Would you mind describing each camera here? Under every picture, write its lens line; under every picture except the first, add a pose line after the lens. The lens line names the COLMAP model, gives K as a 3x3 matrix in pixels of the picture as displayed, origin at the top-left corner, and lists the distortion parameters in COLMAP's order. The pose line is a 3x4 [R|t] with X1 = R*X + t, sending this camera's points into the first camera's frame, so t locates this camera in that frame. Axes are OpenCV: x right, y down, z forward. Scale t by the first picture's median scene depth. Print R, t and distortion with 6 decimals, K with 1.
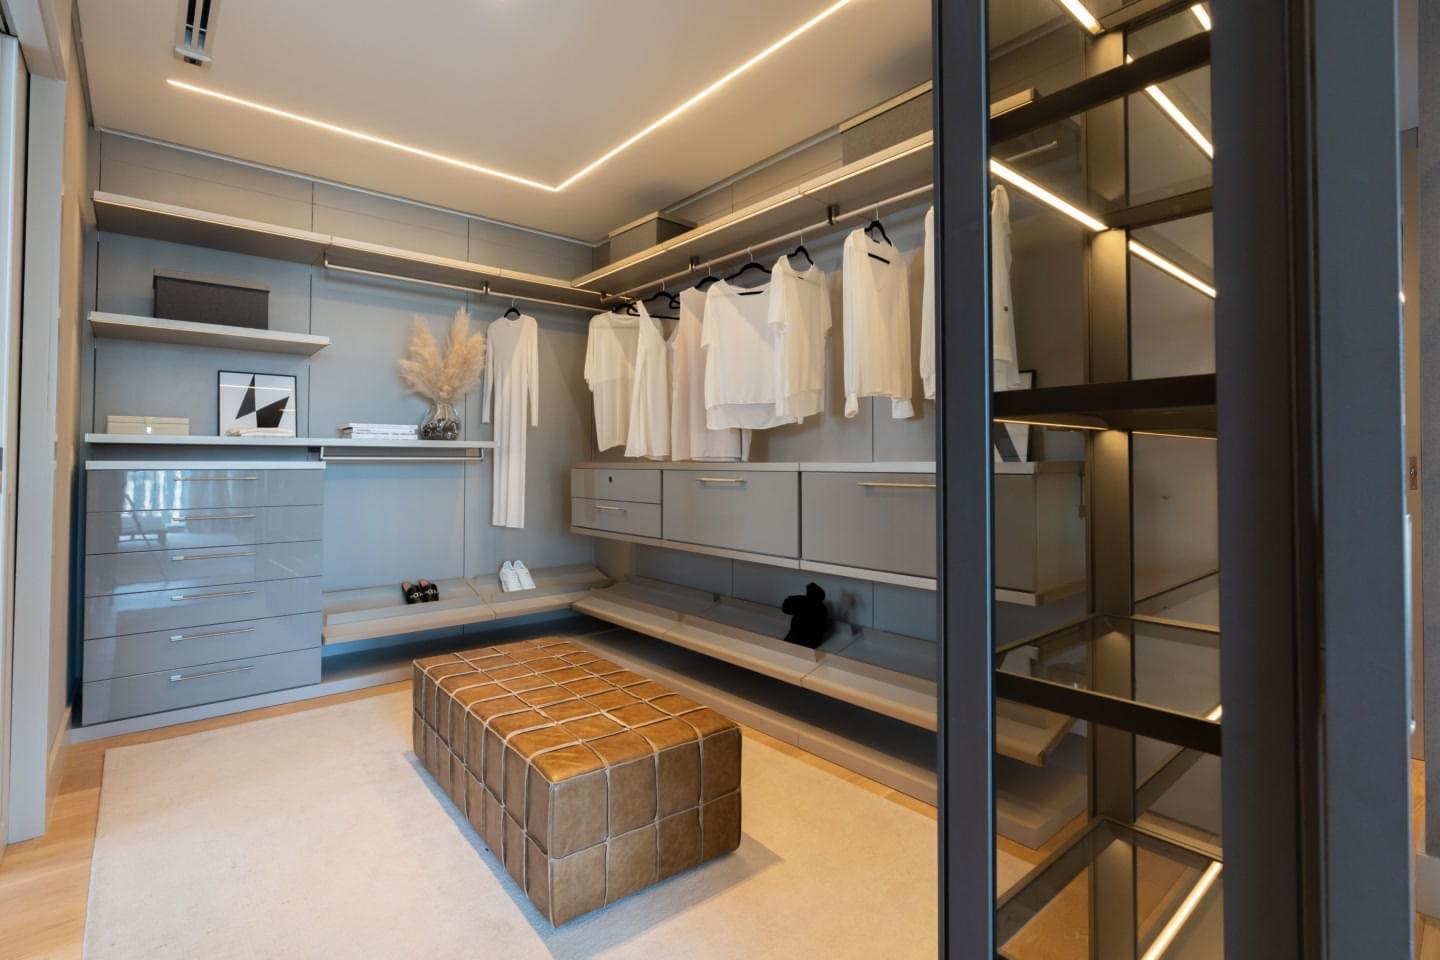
lens RADIAL K [[661.3, 0, 667.4], [0, 661.3, 440.9], [0, 0, 1]] dist [-0.007012, -0.000358]
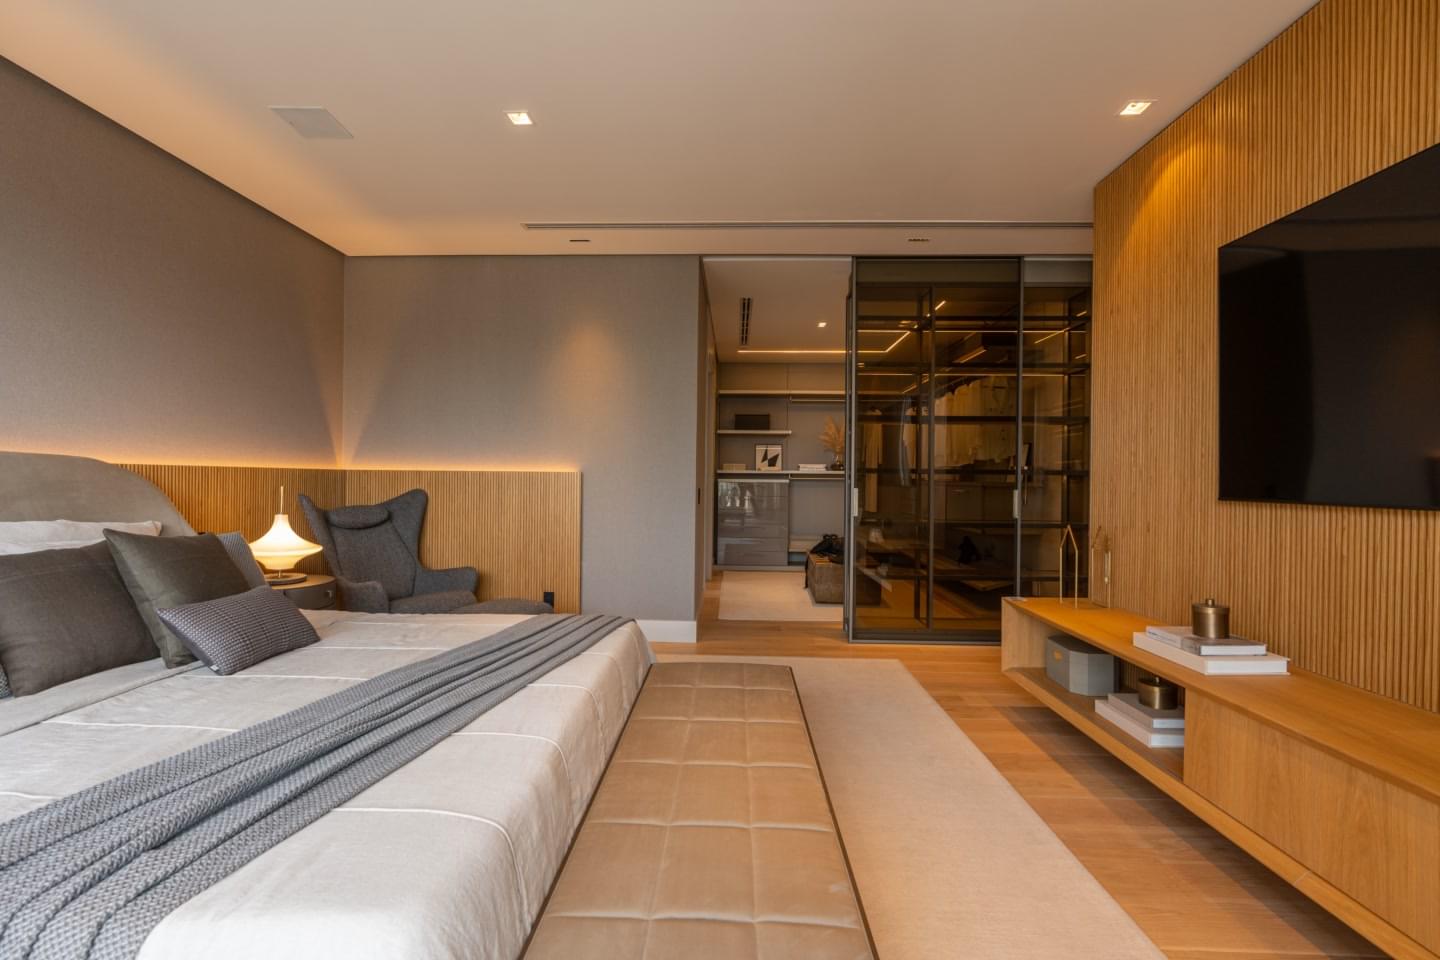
lens RADIAL K [[661.3, 0, 712.9], [0, 661.3, 485.7], [0, 0, 1]] dist [-0.007012, -0.000358]
pose [[0.757310, 0.011917, -0.652947, 0.882166], [0.012720, 0.999375, 0.032992, -0.033009], [0.652932, -0.033291, 0.756685, -1.068089]]
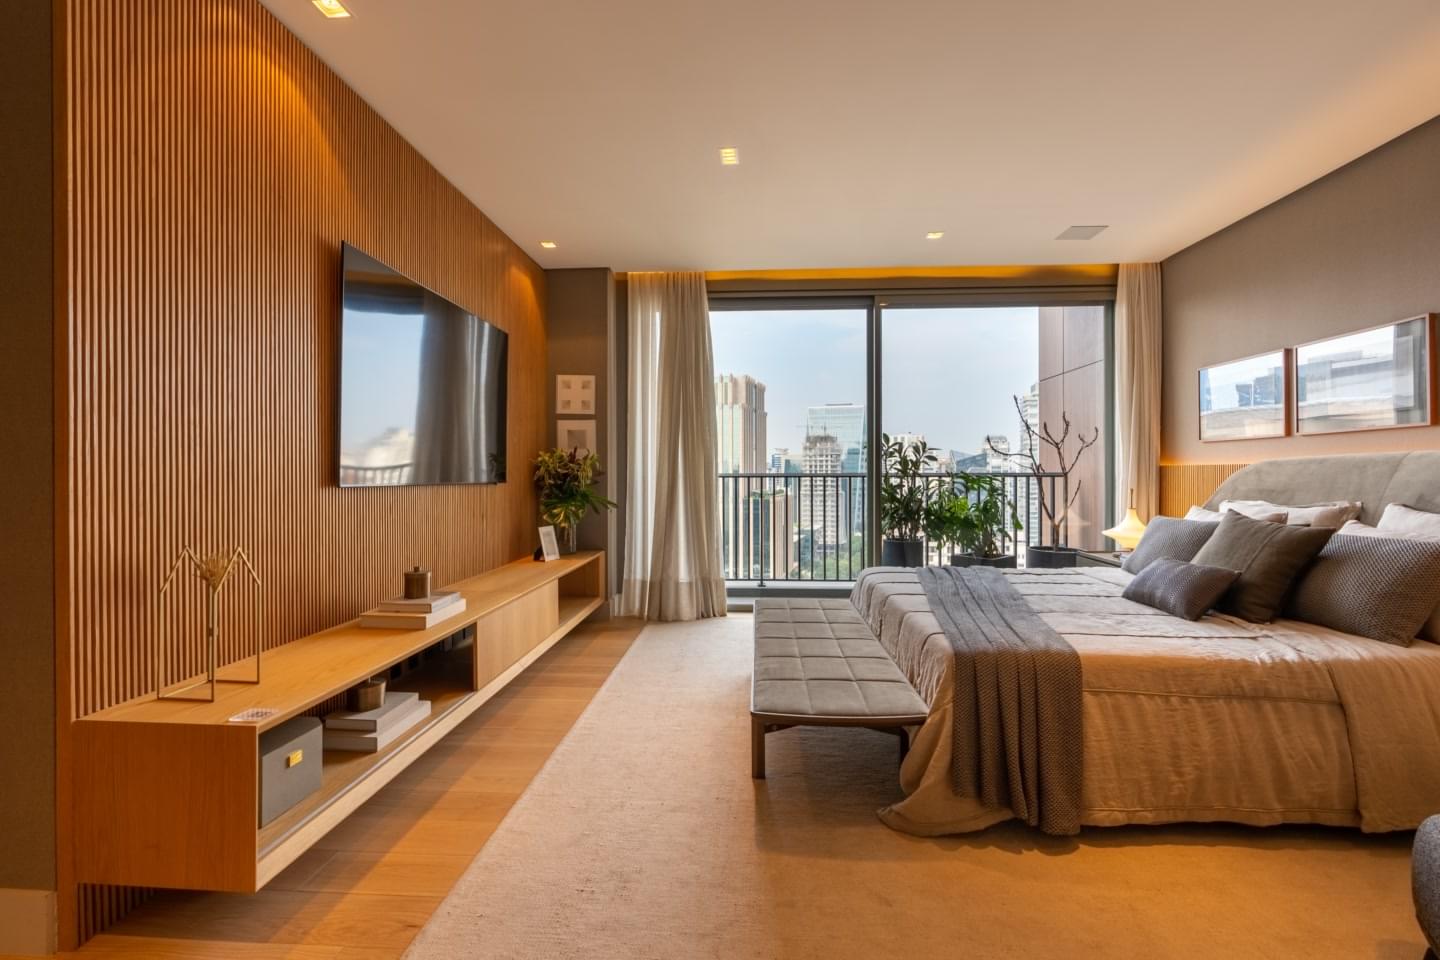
lens RADIAL K [[661.3, 0, 720.8], [0, 661.3, 474.3], [0, 0, 1]] dist [-0.007012, -0.000358]
pose [[-0.734764, 0.004200, 0.678309, -0.760179], [-0.013854, 0.999679, -0.021196, 0.053452], [-0.678181, -0.024972, -0.734471, 1.145119]]
